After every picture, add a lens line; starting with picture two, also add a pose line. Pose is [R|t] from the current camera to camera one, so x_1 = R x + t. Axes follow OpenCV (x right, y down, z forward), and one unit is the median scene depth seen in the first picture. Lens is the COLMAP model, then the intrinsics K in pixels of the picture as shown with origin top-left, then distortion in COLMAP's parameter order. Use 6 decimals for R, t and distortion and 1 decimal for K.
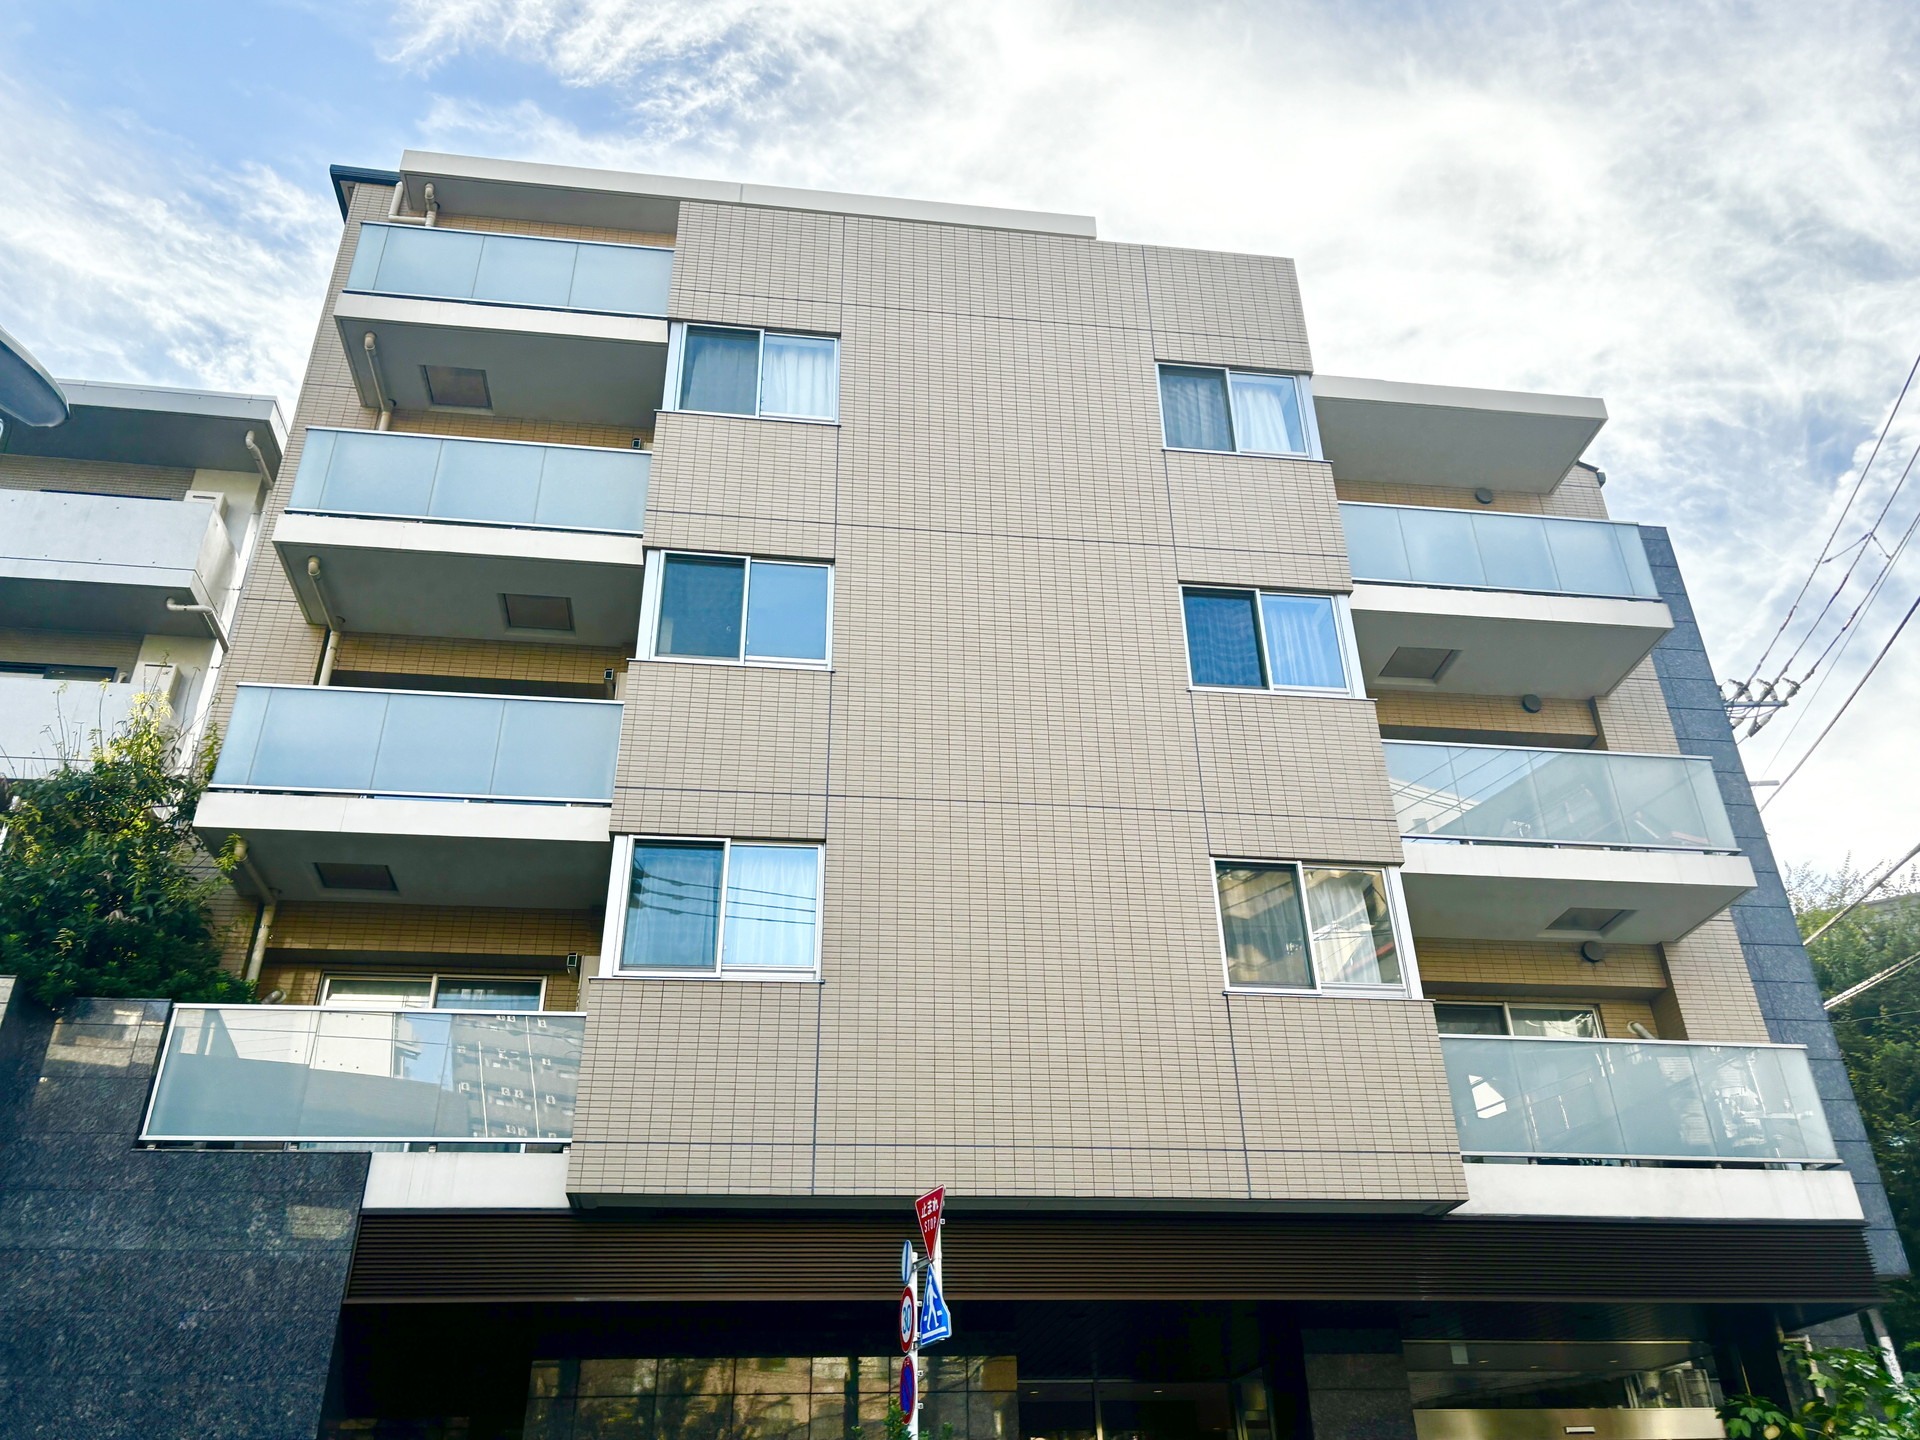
lens RADIAL K [[1450.2, 0, 969.2], [0, 1450.2, 709.0], [0, 0, 1]] dist [0.071381, -0.071917]
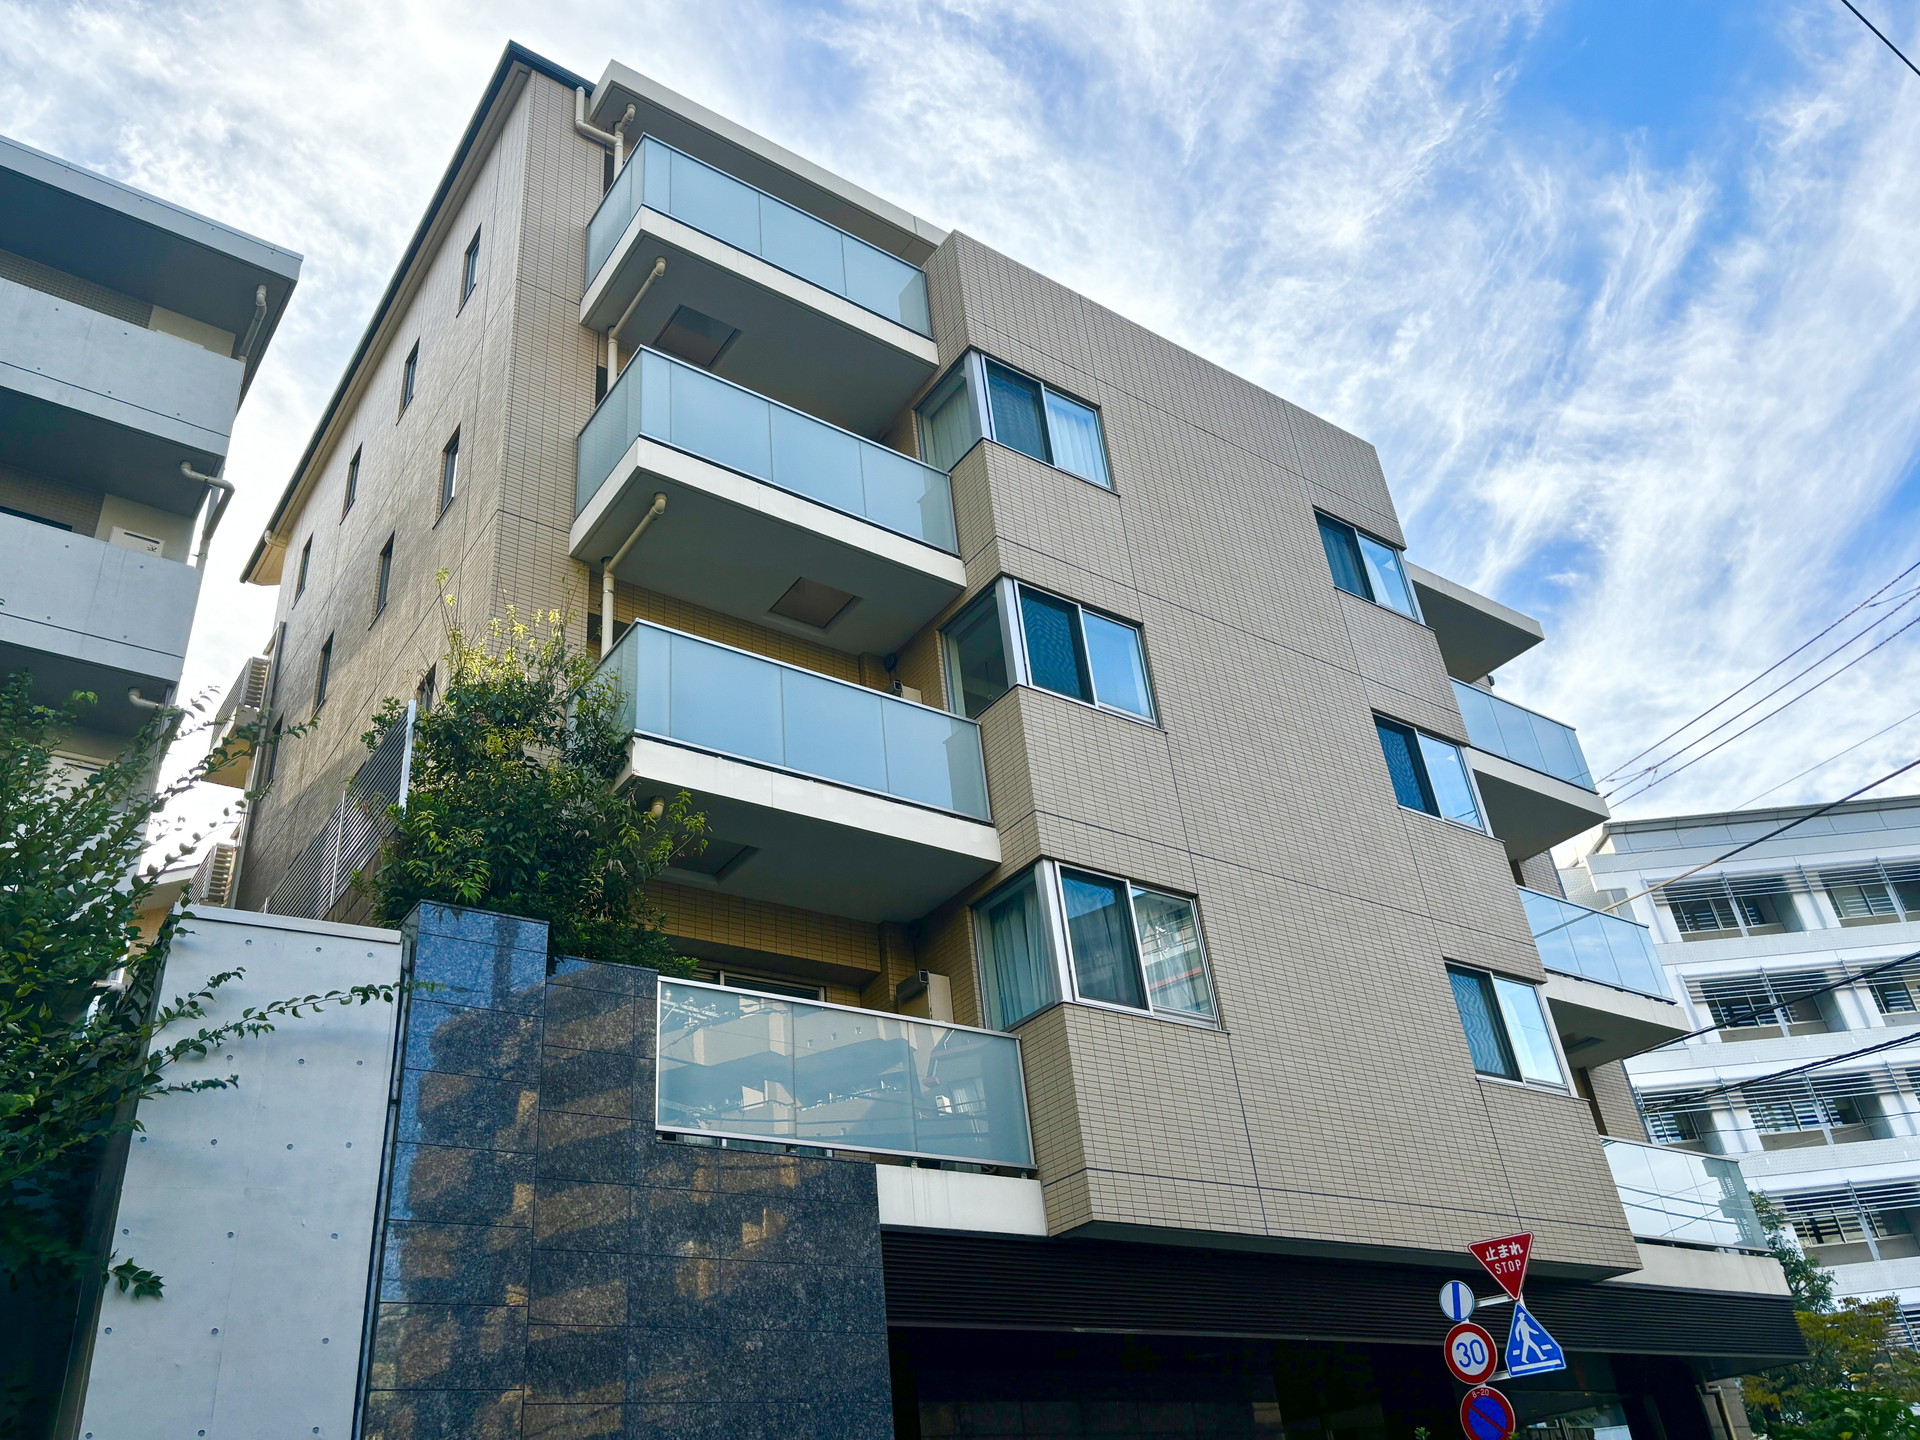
lens RADIAL K [[1489.1, 0, 943.7], [0, 1489.1, 714.3], [0, 0, 1]] dist [0.029828, -0.006595]
pose [[0.882552, 0.195666, 0.427572, -0.700951], [-0.172666, 0.980640, -0.092362, 0.087984], [-0.437366, 0.007687, 0.899251, 0.114110]]
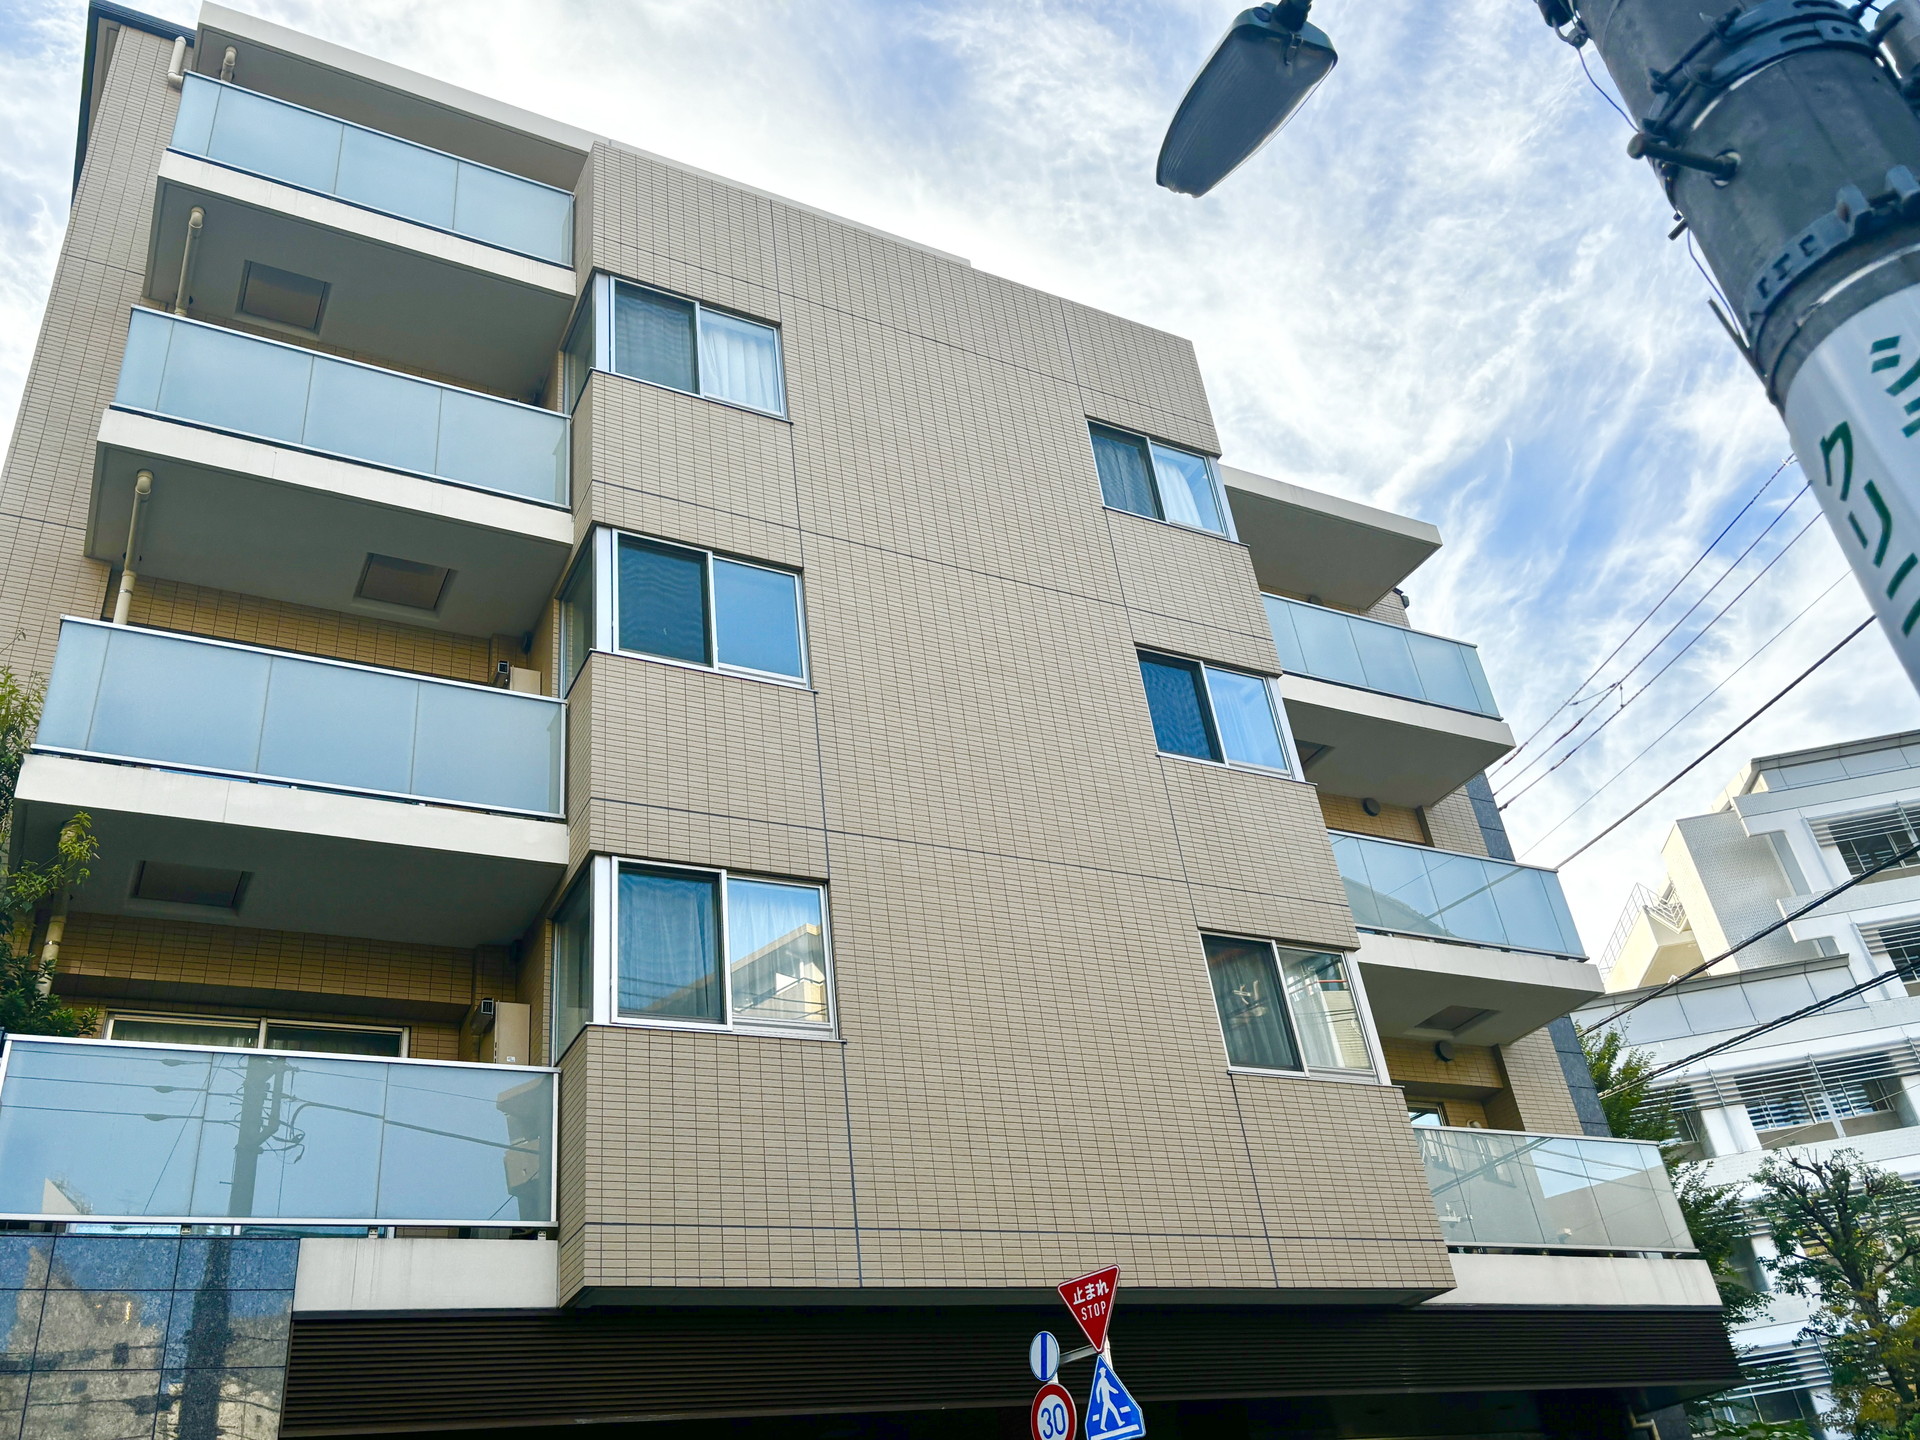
lens RADIAL K [[1563.1, 0, 960.0], [0, 1563.1, 720.0], [0, 0, 1]] dist [0.064922, -0.080908]
pose [[0.934982, 0.107875, 0.337893, -0.333542], [-0.085755, 0.993118, -0.079767, 0.059435], [-0.344172, 0.045604, 0.937798, 0.083938]]
